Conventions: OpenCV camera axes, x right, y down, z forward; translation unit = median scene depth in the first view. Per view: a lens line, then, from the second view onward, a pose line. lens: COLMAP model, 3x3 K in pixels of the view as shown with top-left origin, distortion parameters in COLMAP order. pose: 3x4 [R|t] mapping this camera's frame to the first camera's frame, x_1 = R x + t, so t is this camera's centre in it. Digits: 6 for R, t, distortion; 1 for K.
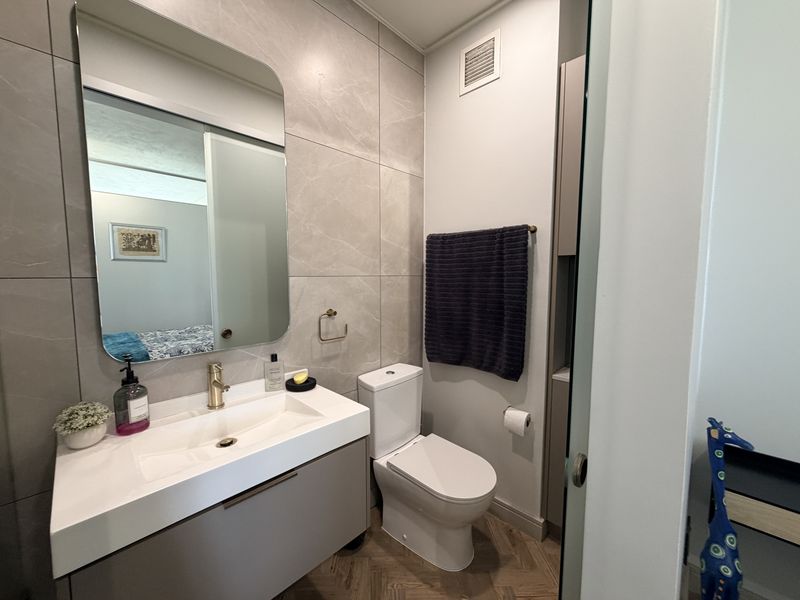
lens RADIAL K [[318.0, 0, 397.3], [0, 318.0, 299.0], [0, 0, 1]] dist [-0.000374, 0.000226]
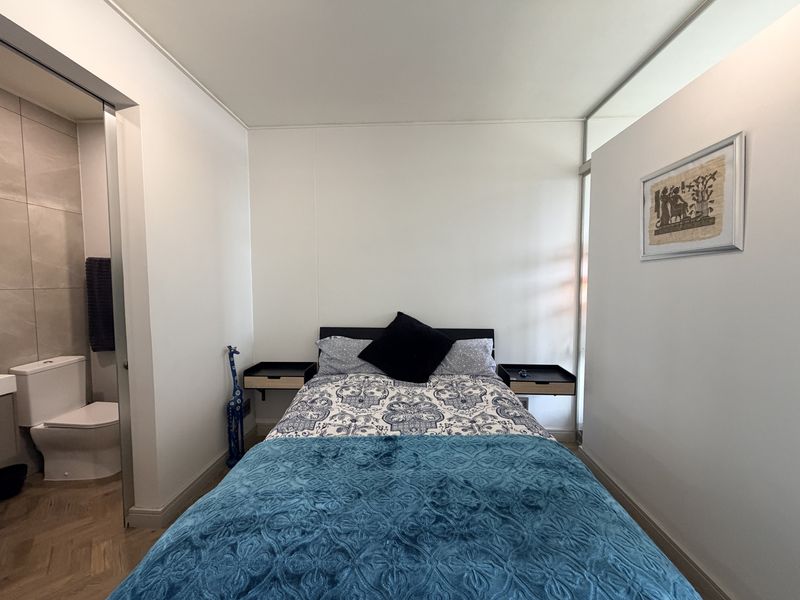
lens RADIAL K [[318.0, 0, 397.3], [0, 318.0, 299.0], [0, 0, 1]] dist [-0.000374, 0.000226]
pose [[0.750862, -0.041525, 0.659152, 0.215931], [0.058922, 0.998254, -0.004233, 0.064064], [-0.657825, 0.042017, 0.751998, -0.995690]]
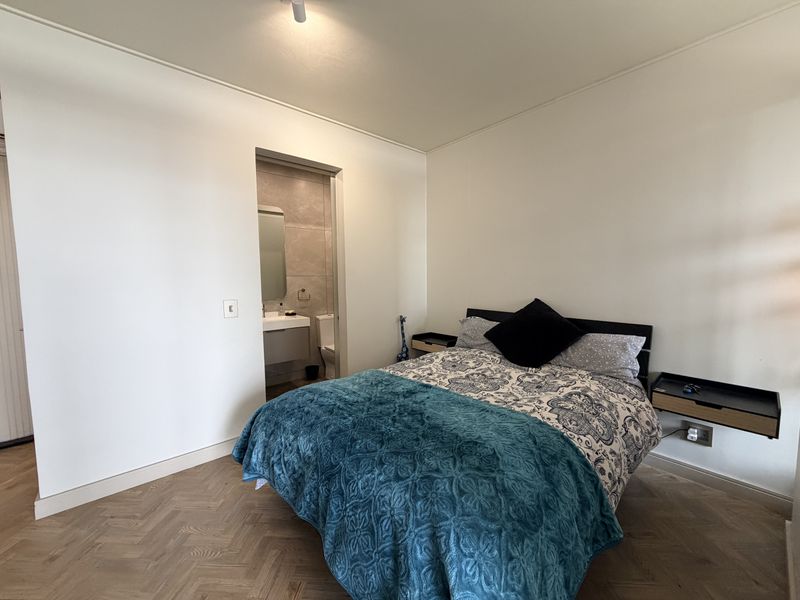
lens RADIAL K [[318.0, 0, 397.3], [0, 318.0, 299.0], [0, 0, 1]] dist [-0.000374, 0.000226]
pose [[0.996499, -0.008292, -0.083189, 0.728931], [0.007732, 0.999945, -0.007059, 0.131856], [0.083243, 0.006391, 0.996509, -1.445820]]
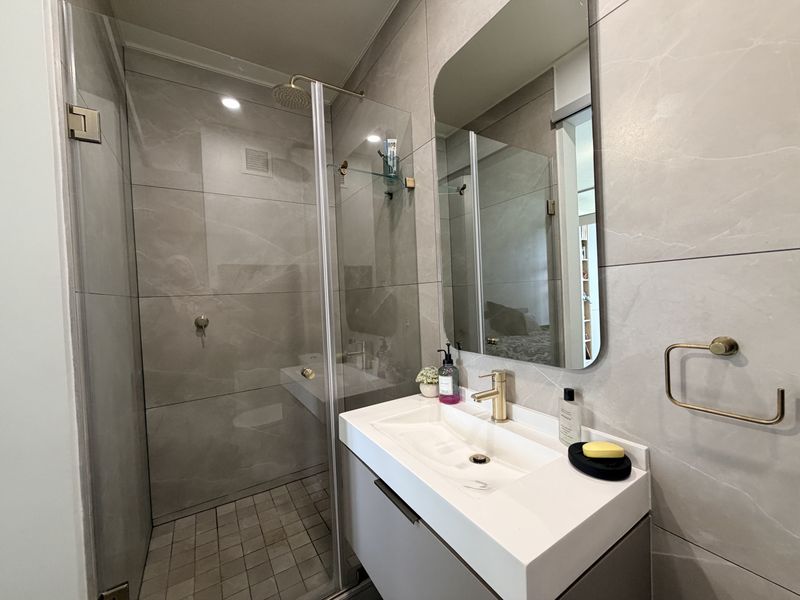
lens RADIAL K [[318.7, 0, 397.6], [0, 318.7, 300.4], [0, 0, 1]] dist [-0.001094, -0.000270]
pose [[-0.235377, 0.025059, -0.971581, 0.252935], [-0.035552, 0.998777, 0.034373, -0.012545], [0.971254, 0.042632, -0.234198, 0.640140]]
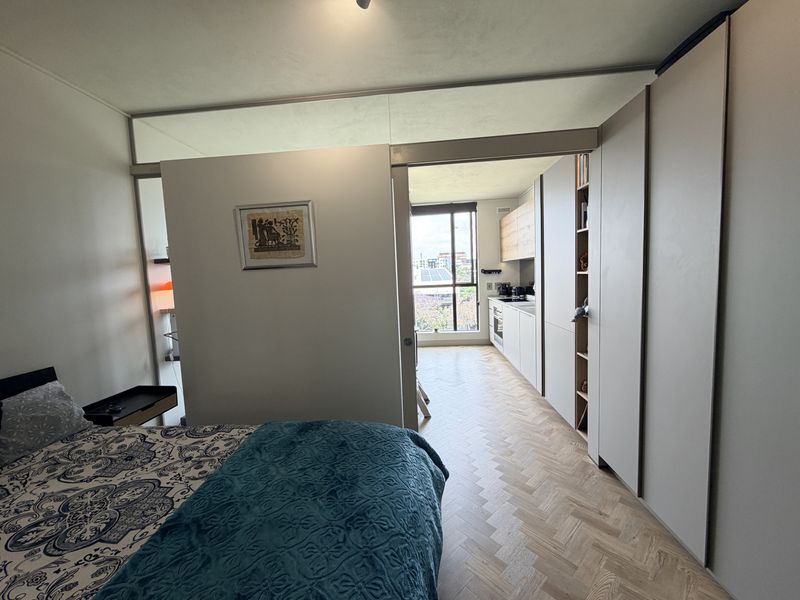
lens RADIAL K [[318.0, 0, 397.3], [0, 318.0, 299.0], [0, 0, 1]] dist [-0.000374, 0.000226]
pose [[-0.638510, -0.034026, 0.768861, 0.054676], [0.104255, 0.985989, 0.130215, -0.008702], [-0.762520, 0.163301, -0.626016, -0.360175]]
